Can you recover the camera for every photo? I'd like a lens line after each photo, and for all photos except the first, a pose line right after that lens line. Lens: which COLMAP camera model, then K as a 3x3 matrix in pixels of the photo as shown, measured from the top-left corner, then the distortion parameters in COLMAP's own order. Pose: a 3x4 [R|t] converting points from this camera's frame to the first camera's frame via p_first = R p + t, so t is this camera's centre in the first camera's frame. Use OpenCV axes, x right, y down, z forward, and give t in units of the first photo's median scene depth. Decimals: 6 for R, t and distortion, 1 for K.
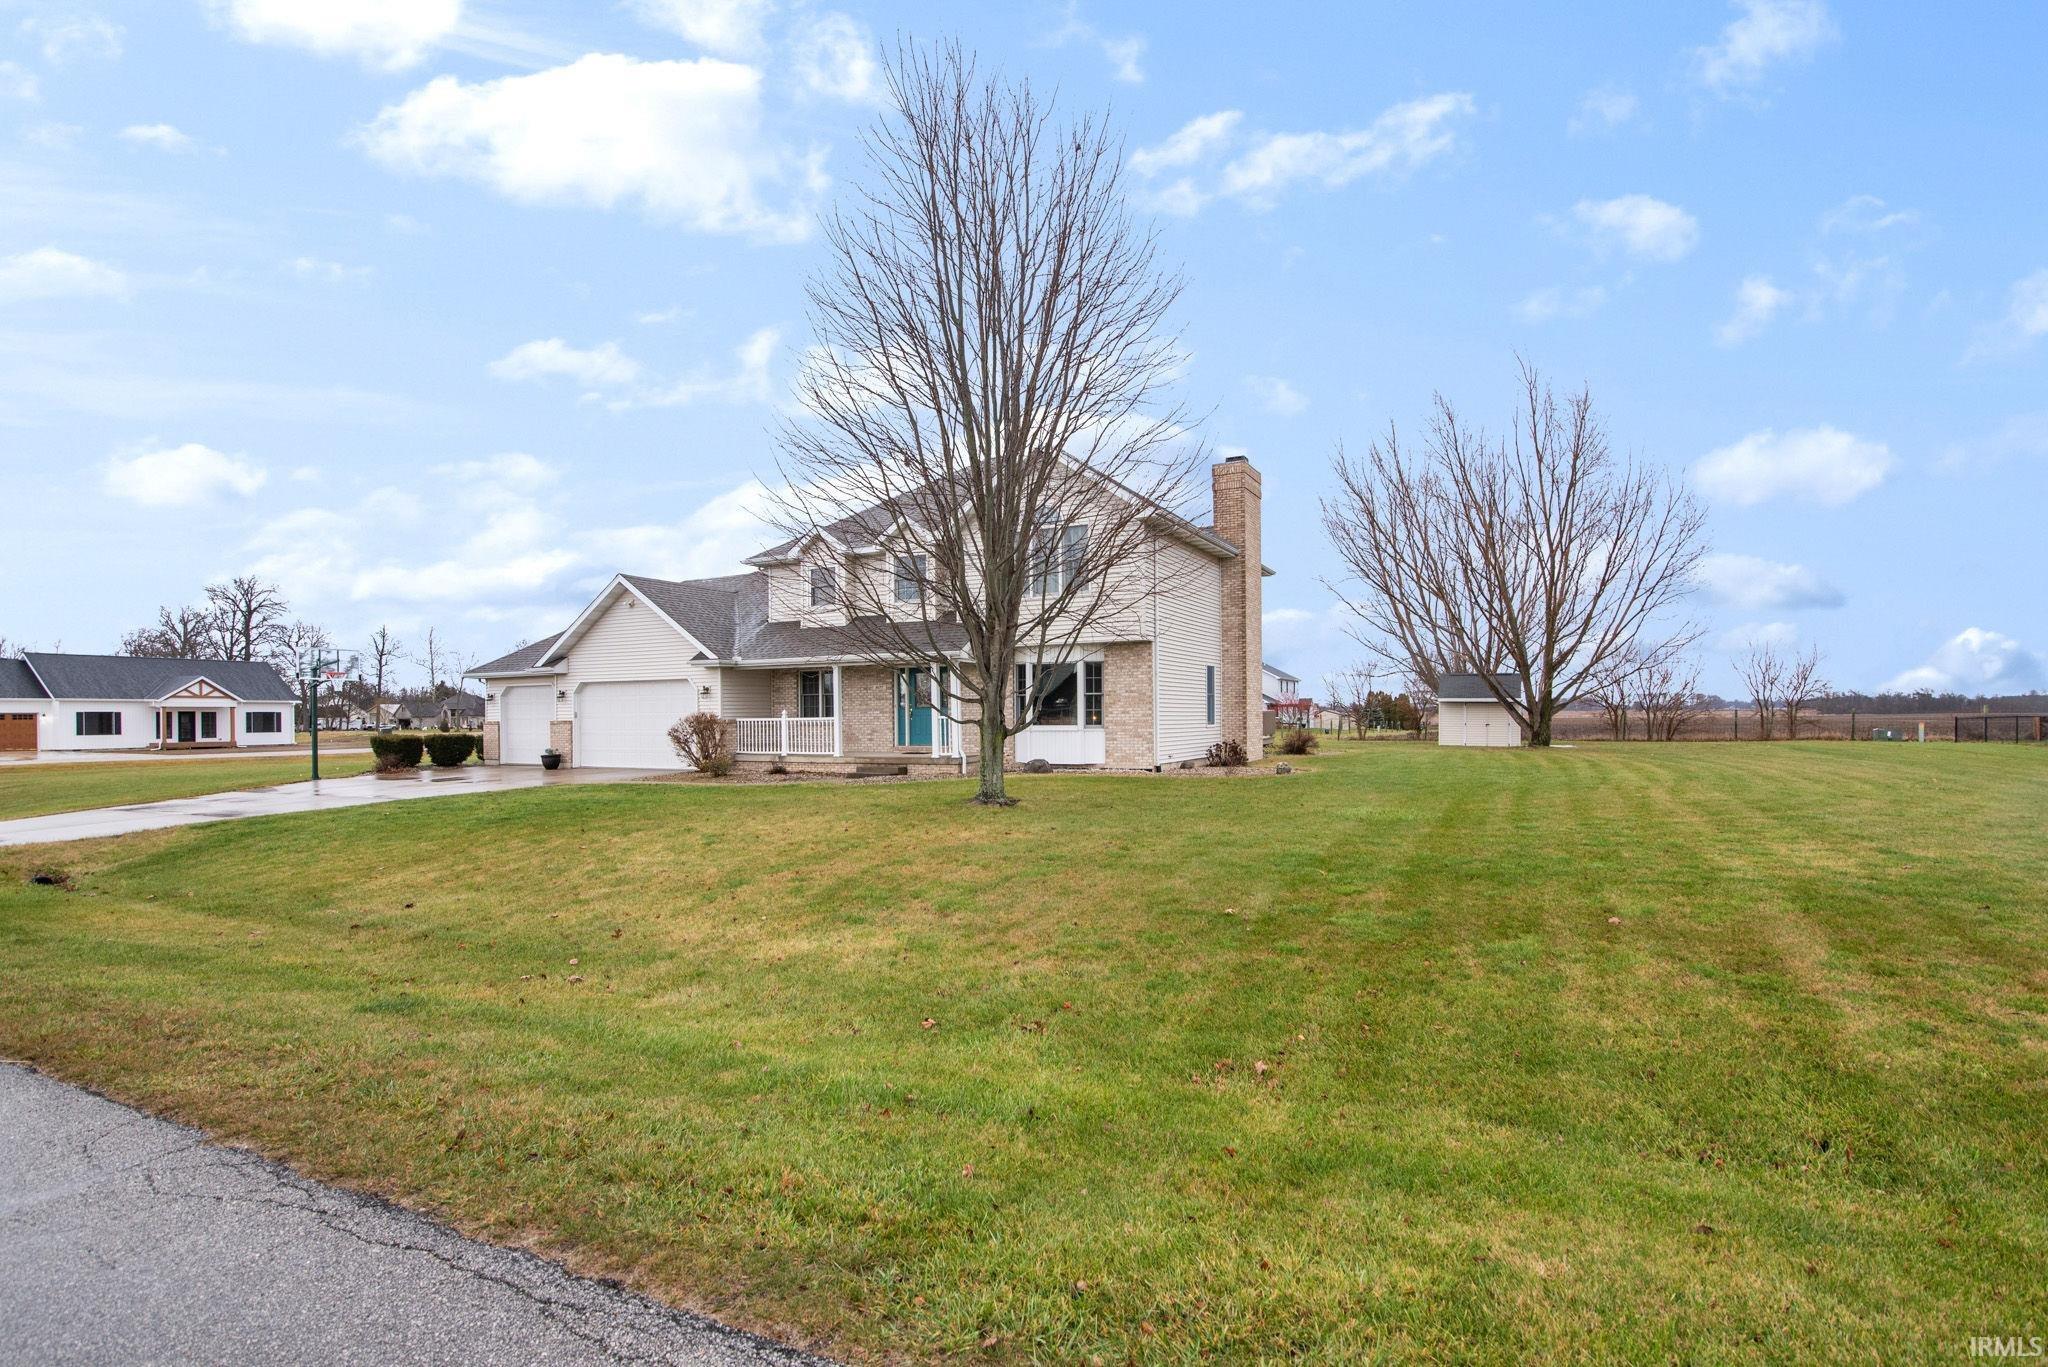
lens RADIAL K [[964.9, 0, 1025.5], [0, 964.9, 723.5], [0, 0, 1]] dist [-0.000461, -0.000317]
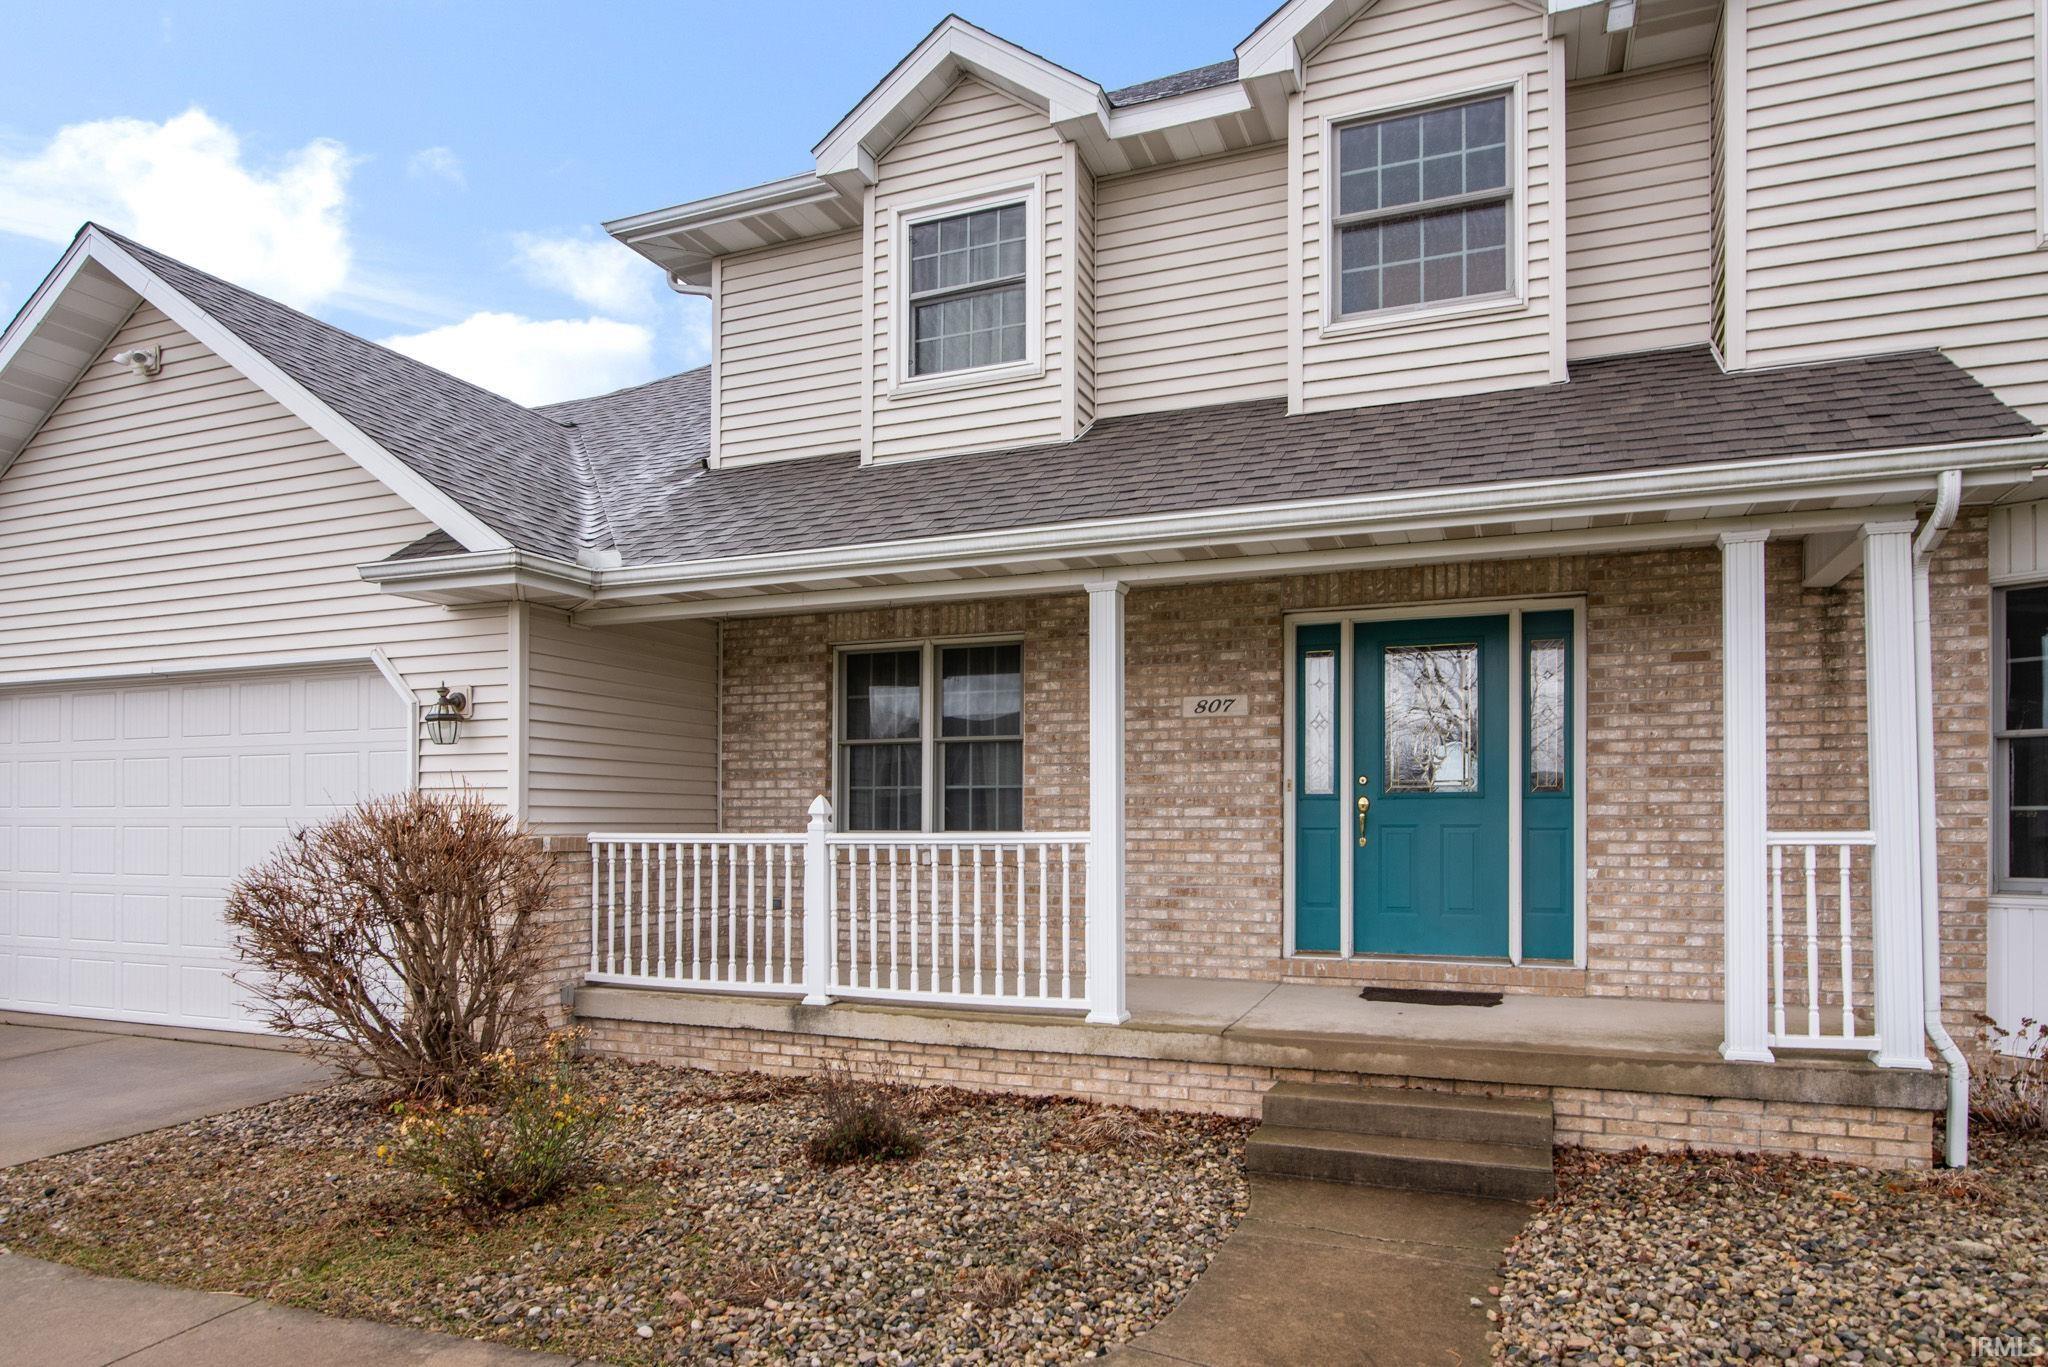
lens RADIAL K [[1154.2, 0, 1021.2], [0, 1154.2, 813.4], [0, 0, 1]] dist [-0.004073, -0.000438]
pose [[0.993502, 0.009605, 0.113405, -0.227550], [-0.007625, 0.999811, -0.017876, -0.005636], [-0.113555, 0.016895, 0.993388, 0.712402]]
